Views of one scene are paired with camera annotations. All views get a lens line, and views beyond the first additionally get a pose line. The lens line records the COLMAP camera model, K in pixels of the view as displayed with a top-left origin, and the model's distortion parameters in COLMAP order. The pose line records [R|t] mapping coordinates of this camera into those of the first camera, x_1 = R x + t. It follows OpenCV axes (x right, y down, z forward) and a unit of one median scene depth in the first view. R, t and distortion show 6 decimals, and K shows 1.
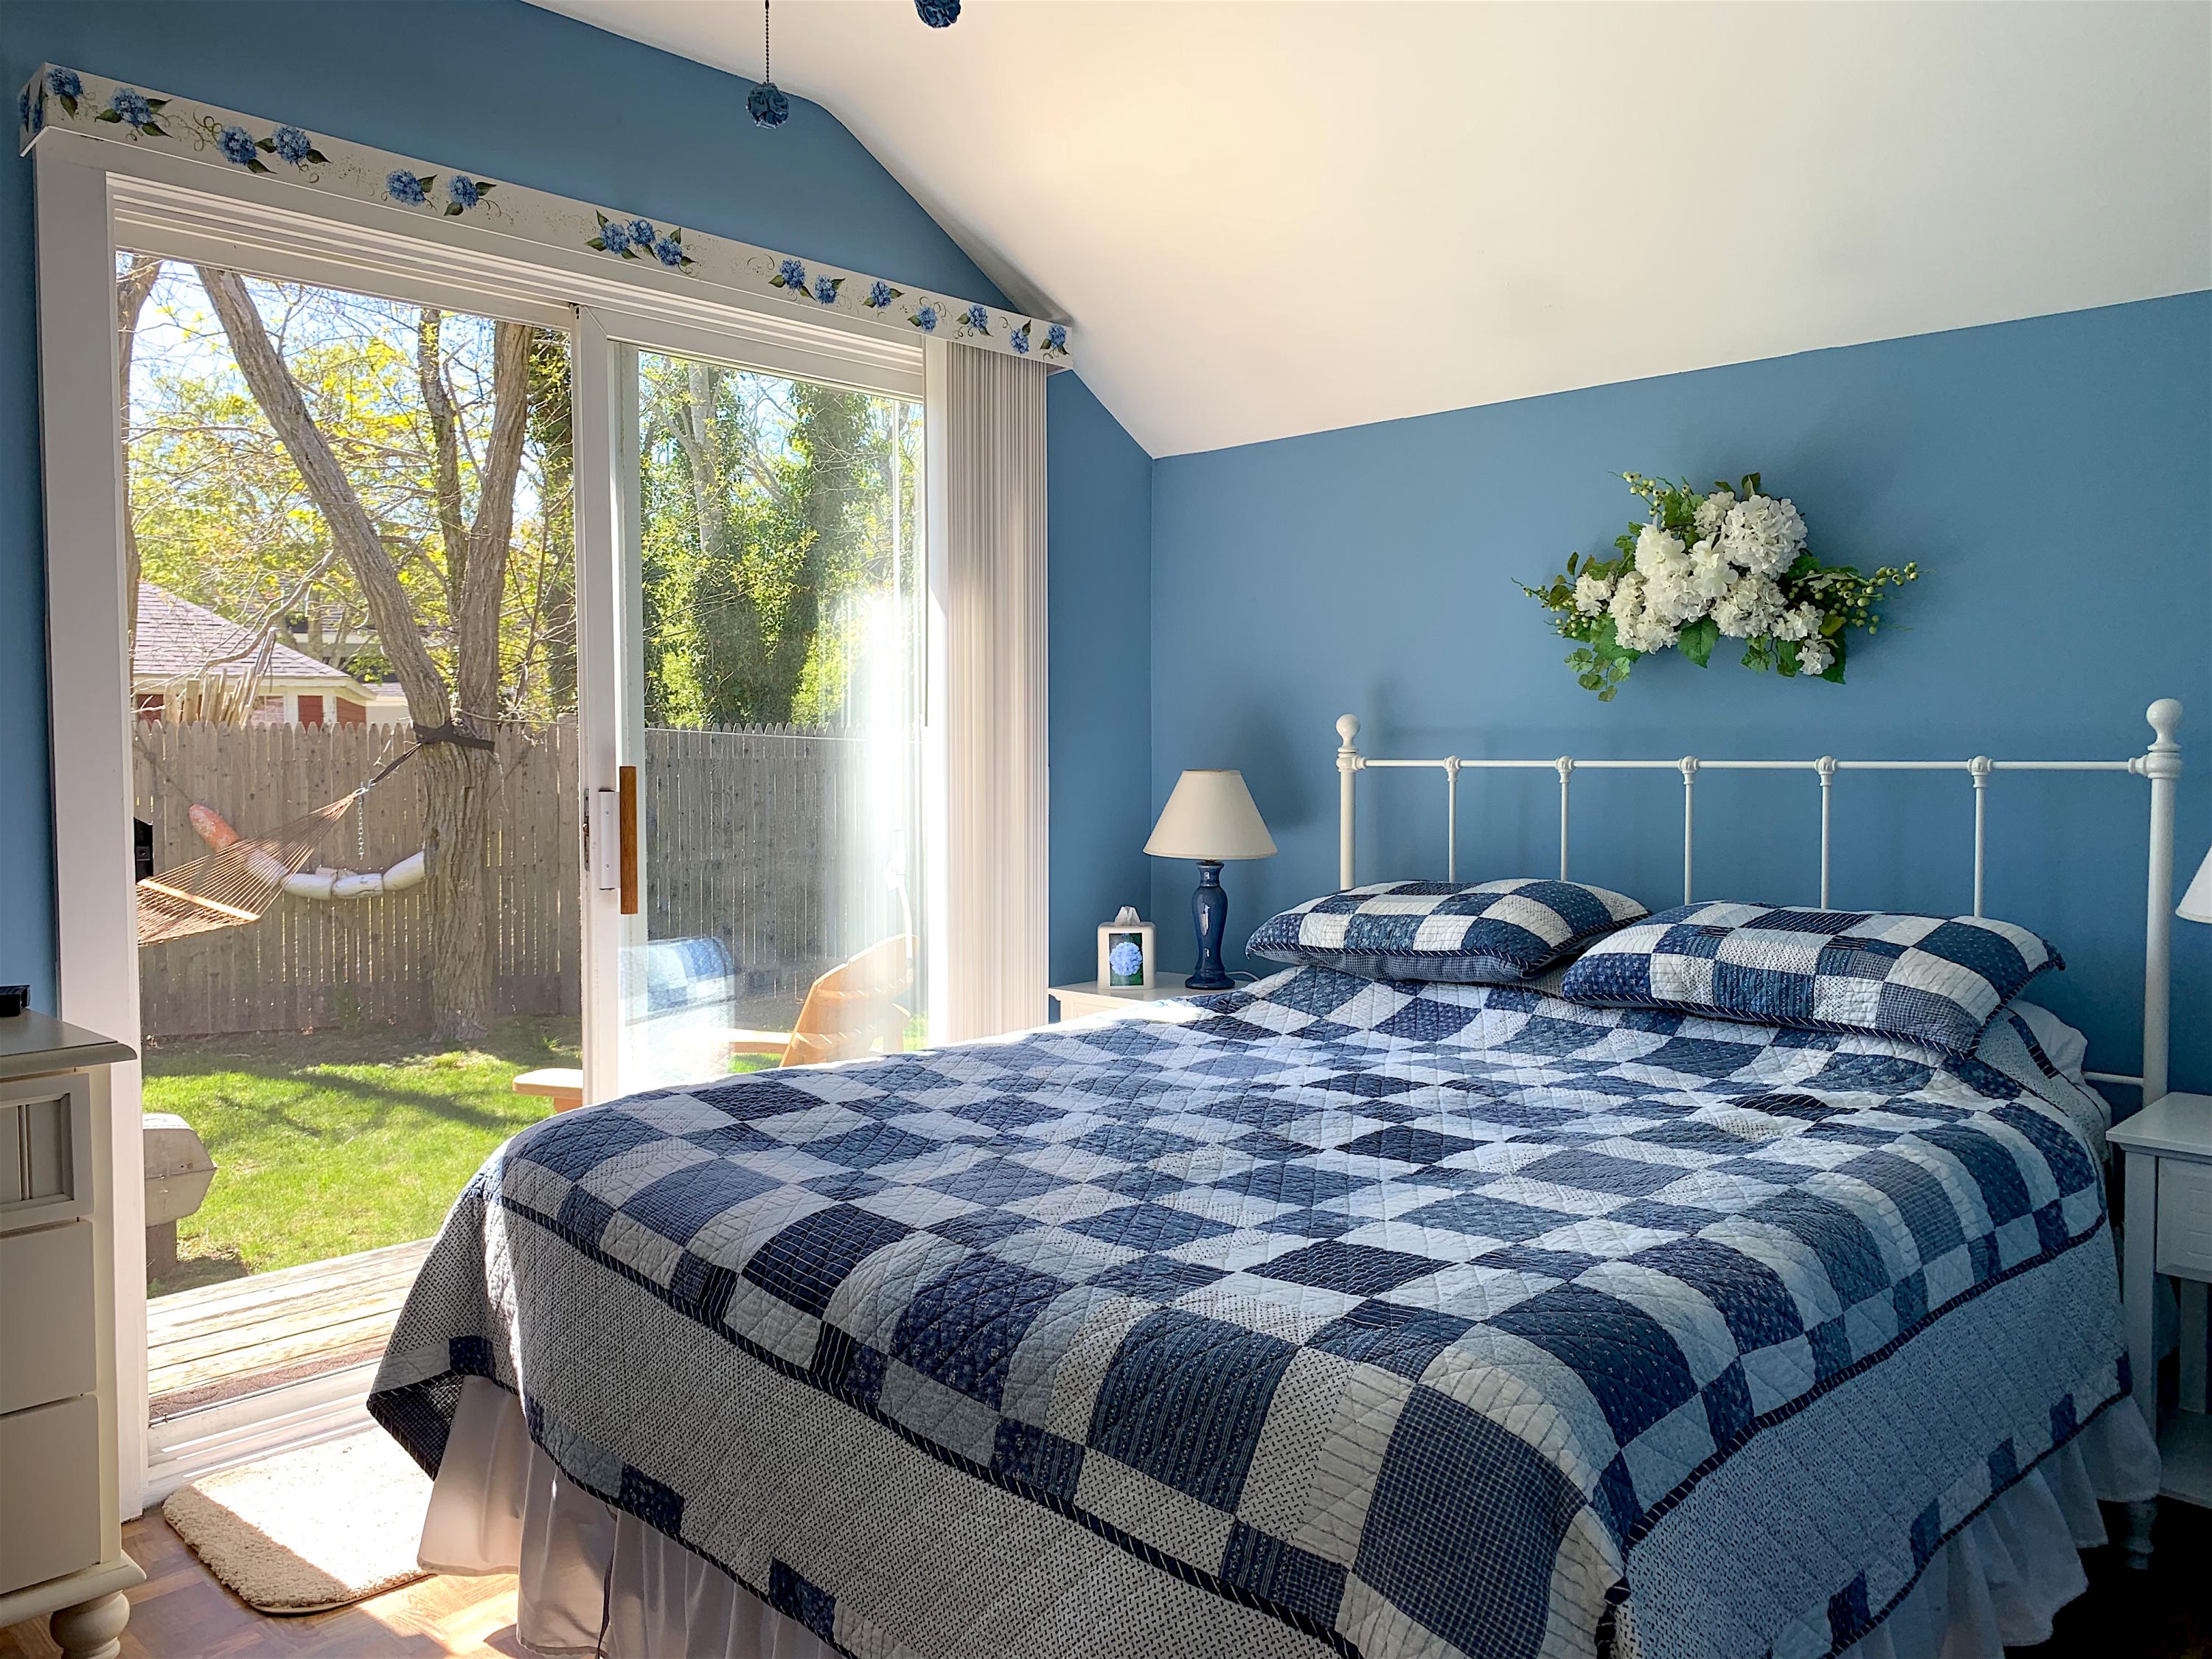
lens RADIAL K [[1687.6, 0, 1096.9], [0, 1687.6, 821.9], [0, 0, 1]] dist [0.090360, -0.105058]
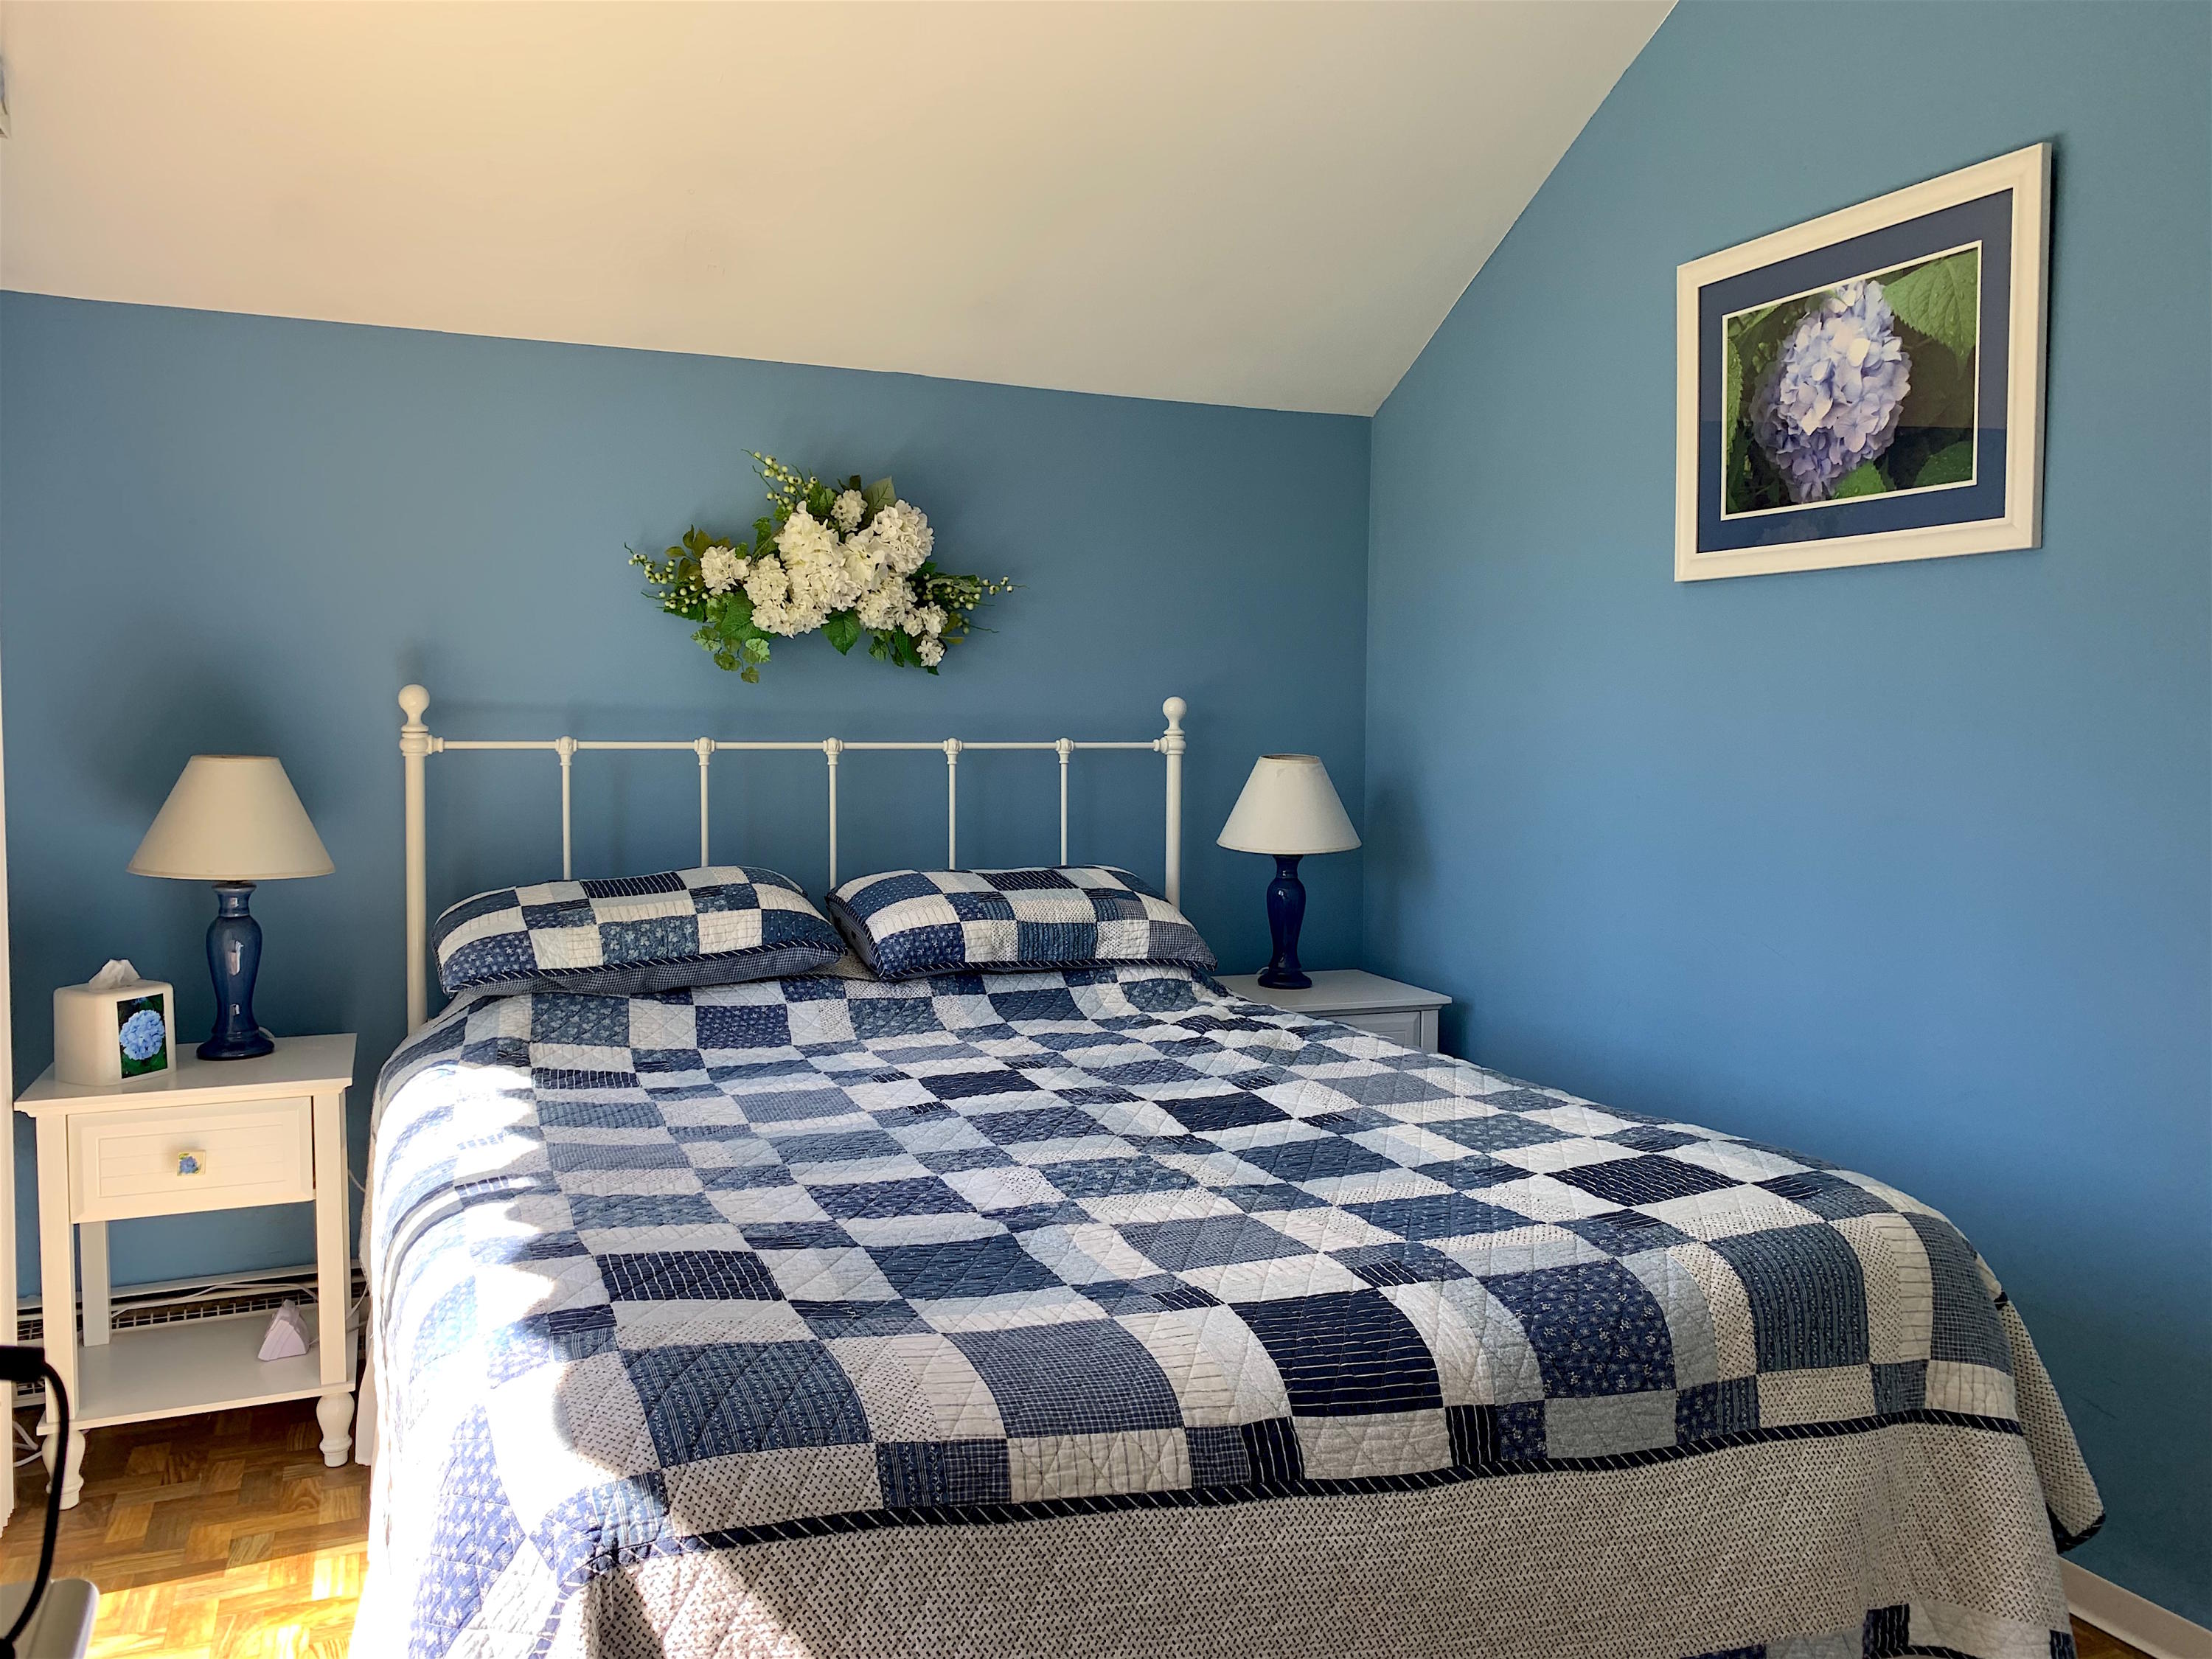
lens RADIAL K [[1687.6, 0, 1096.9], [0, 1687.6, 821.9], [0, 0, 1]] dist [0.090360, -0.105058]
pose [[0.388811, -0.055617, 0.919637, -0.582831], [0.030169, 0.998410, 0.047625, -0.033046], [-0.920823, 0.009227, 0.389871, 0.462794]]
